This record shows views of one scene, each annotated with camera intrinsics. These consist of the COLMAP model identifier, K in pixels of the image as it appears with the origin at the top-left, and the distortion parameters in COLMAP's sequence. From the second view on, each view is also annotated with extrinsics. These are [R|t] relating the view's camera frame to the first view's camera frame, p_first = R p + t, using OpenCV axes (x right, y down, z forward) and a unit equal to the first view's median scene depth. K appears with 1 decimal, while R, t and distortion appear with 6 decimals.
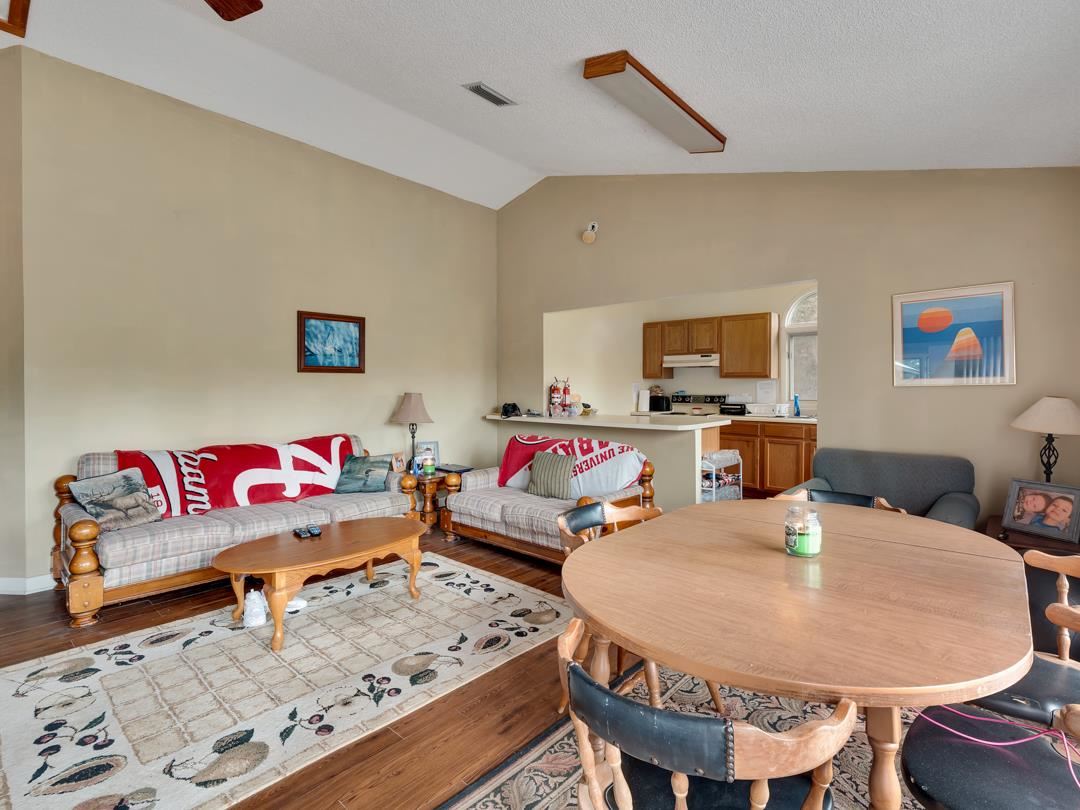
lens RADIAL K [[528.1, 0, 537.4], [0, 528.1, 387.4], [0, 0, 1]] dist [0.002990, -0.003230]
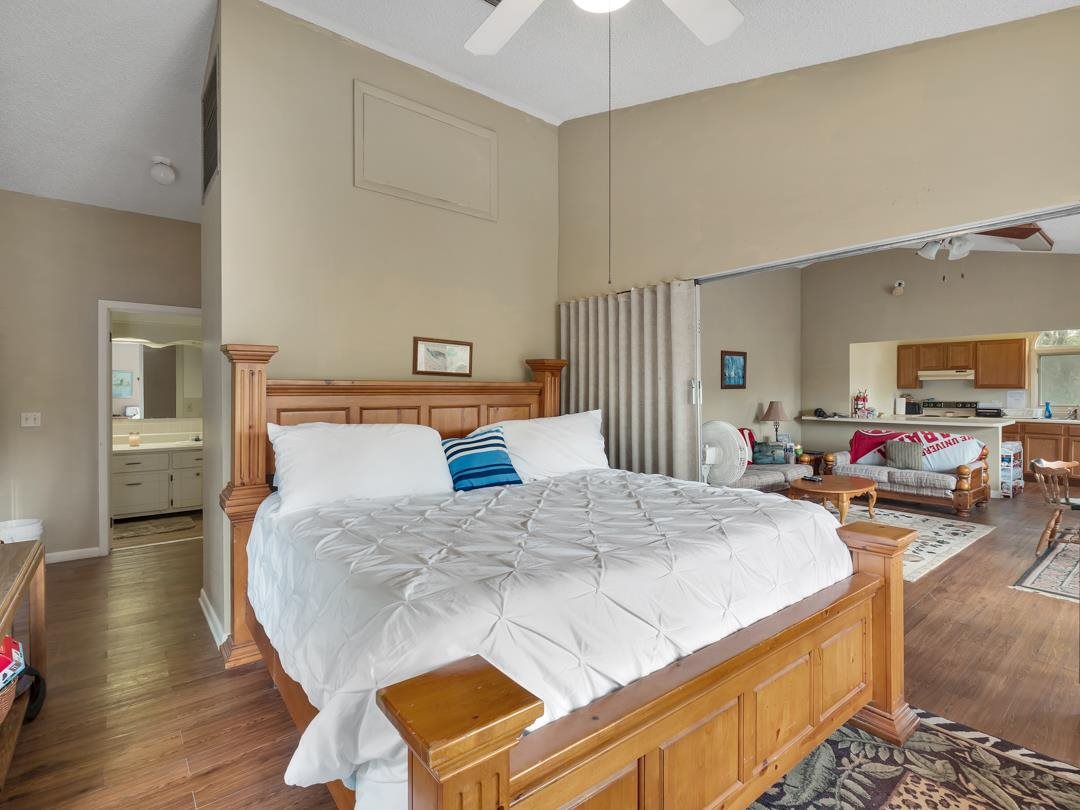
lens RADIAL K [[528.1, 0, 540.7], [0, 528.1, 393.6], [0, 0, 1]] dist [0.002990, -0.003230]
pose [[0.987519, -0.004197, -0.157446, -0.717122], [0.005098, 0.999973, 0.005315, -0.025523], [0.157419, -0.006051, 0.987513, -0.637093]]
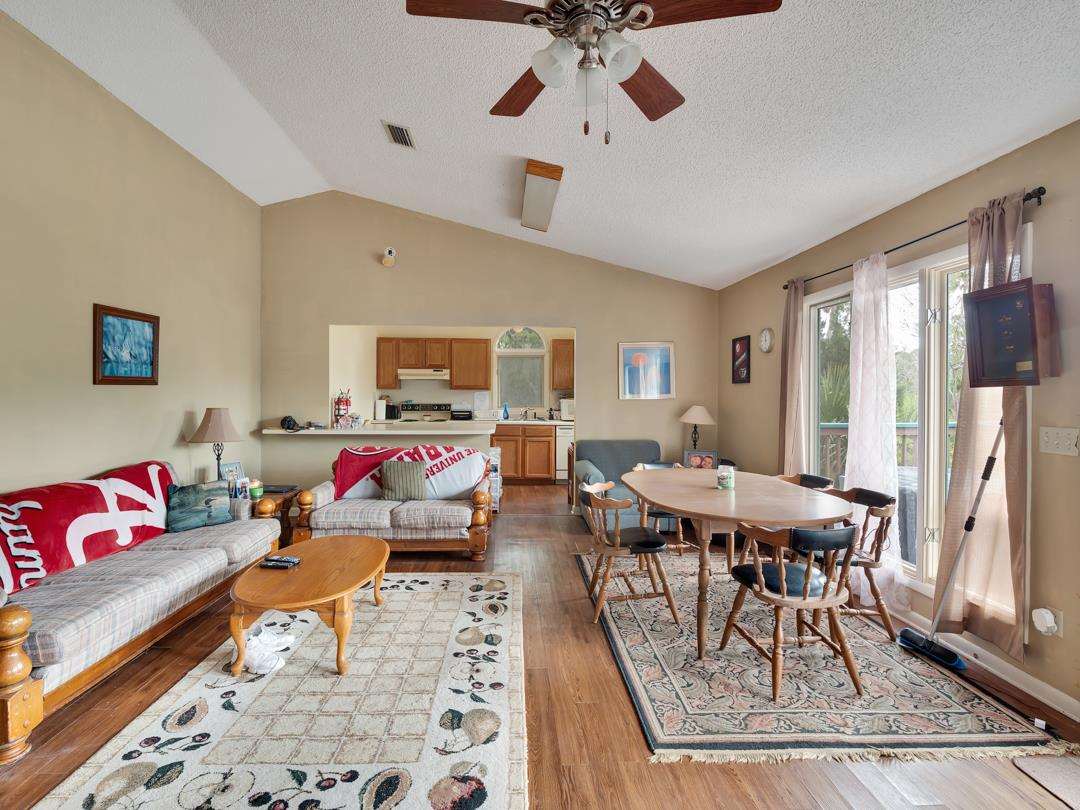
lens RADIAL K [[528.1, 0, 523.3], [0, 528.1, 391.7], [0, 0, 1]] dist [0.002990, -0.003230]
pose [[0.726723, 0.001619, 0.686929, -0.509717], [-0.002121, 0.999998, -0.000112, -0.018840], [-0.686928, -0.001375, 0.726725, 0.022409]]
